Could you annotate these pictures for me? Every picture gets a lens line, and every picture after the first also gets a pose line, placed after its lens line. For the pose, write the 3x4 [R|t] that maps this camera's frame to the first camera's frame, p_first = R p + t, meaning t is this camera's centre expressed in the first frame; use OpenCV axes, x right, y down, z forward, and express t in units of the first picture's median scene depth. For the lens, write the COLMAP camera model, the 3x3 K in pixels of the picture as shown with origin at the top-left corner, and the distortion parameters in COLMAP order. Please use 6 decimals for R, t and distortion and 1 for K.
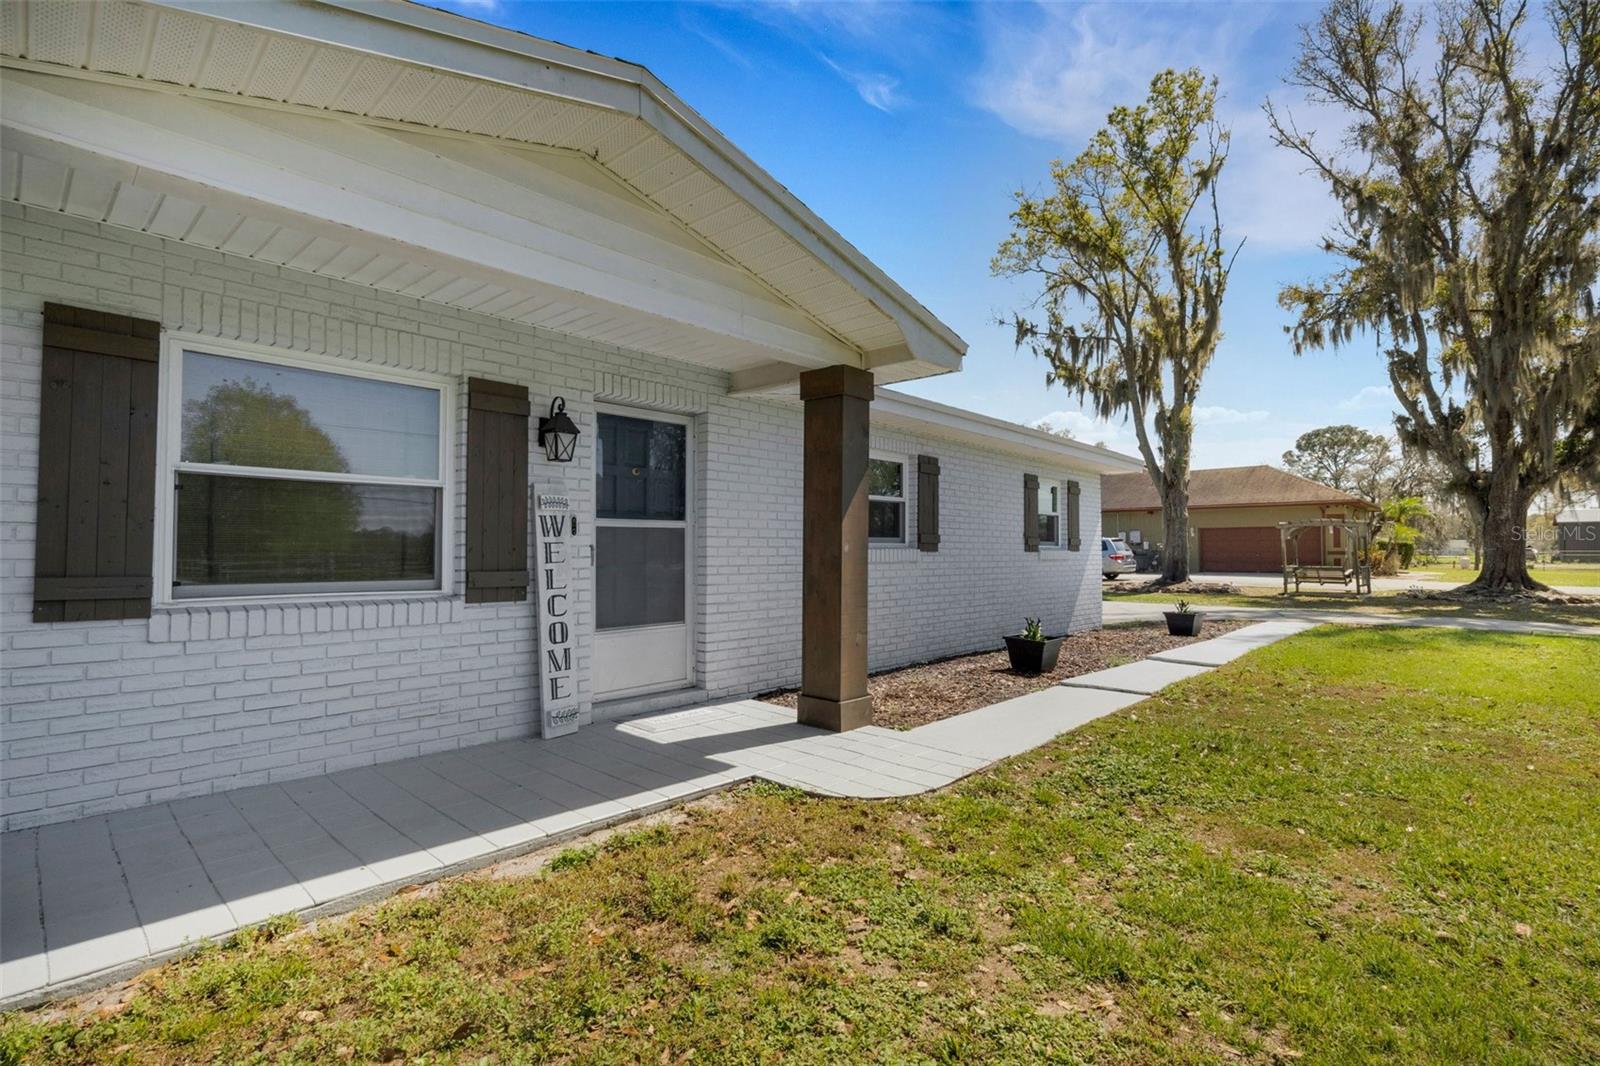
lens RADIAL K [[731.1, 0, 799.9], [0, 731.1, 540.6], [0, 0, 1]] dist [-0.000483, -0.000276]
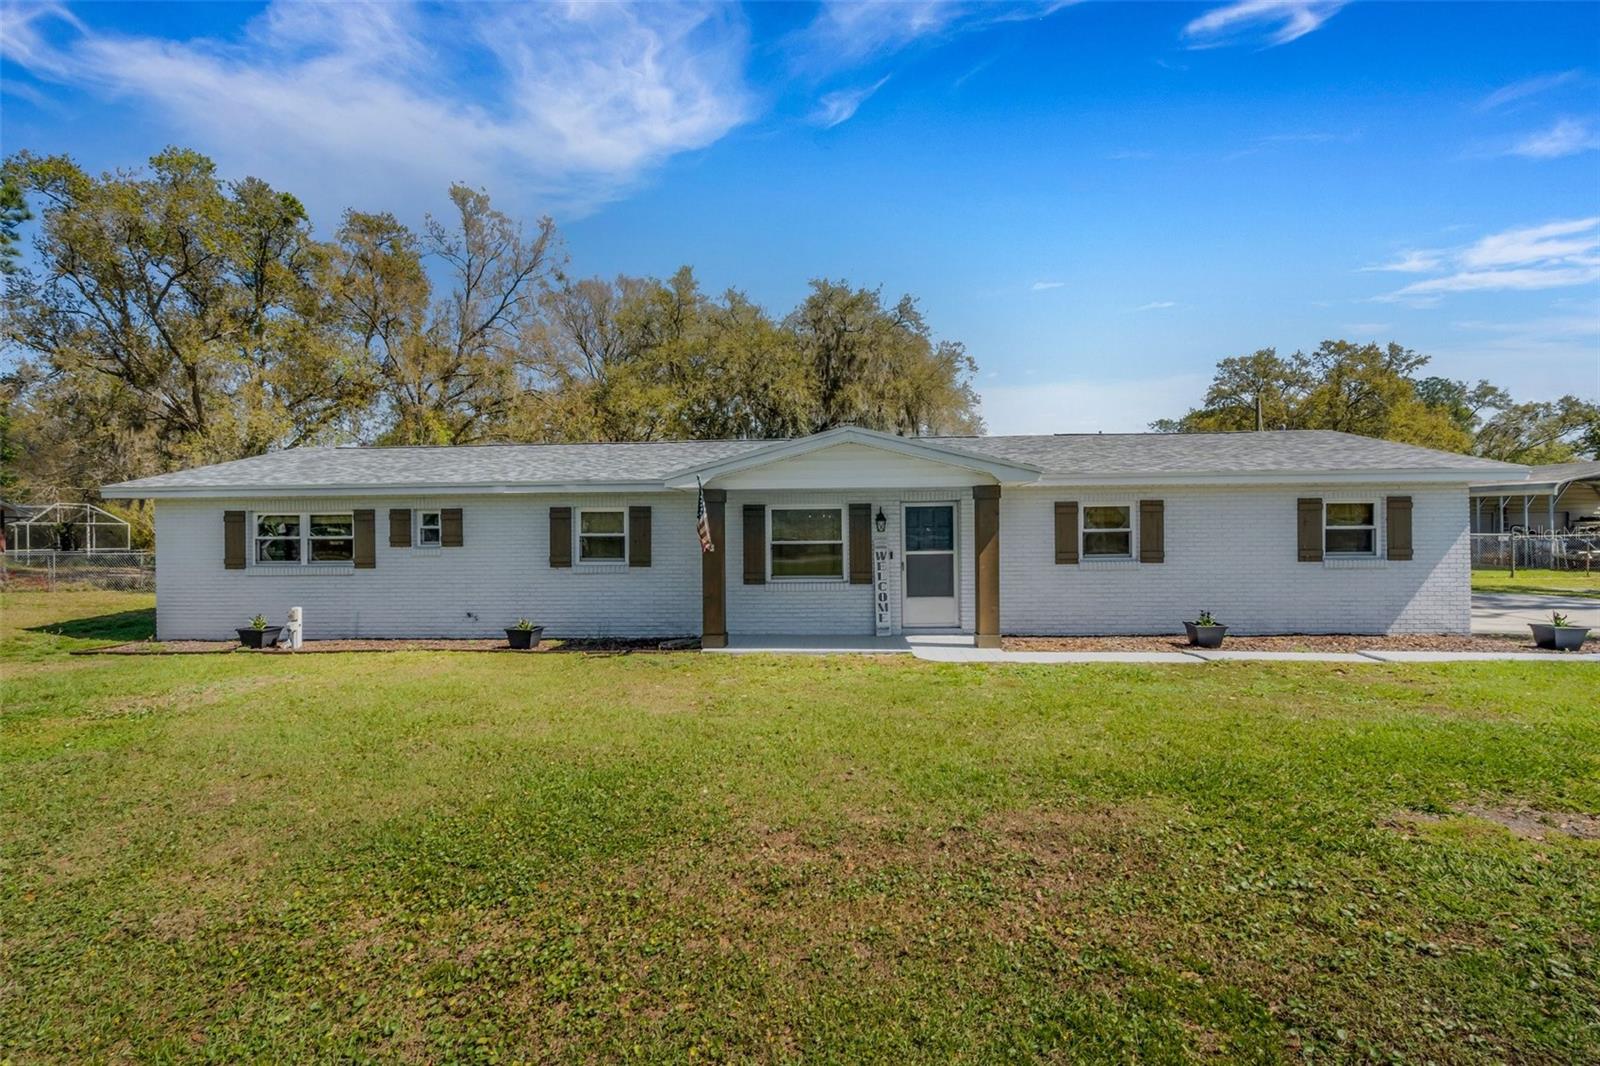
lens RADIAL K [[731.1, 0, 806.8], [0, 731.1, 535.7], [0, 0, 1]] dist [-0.000483, -0.000276]
pose [[0.633528, -0.007414, -0.773684, 1.519996], [0.021715, 0.999731, 0.008202, -0.119690], [0.773415, -0.021997, 0.633518, -0.857600]]
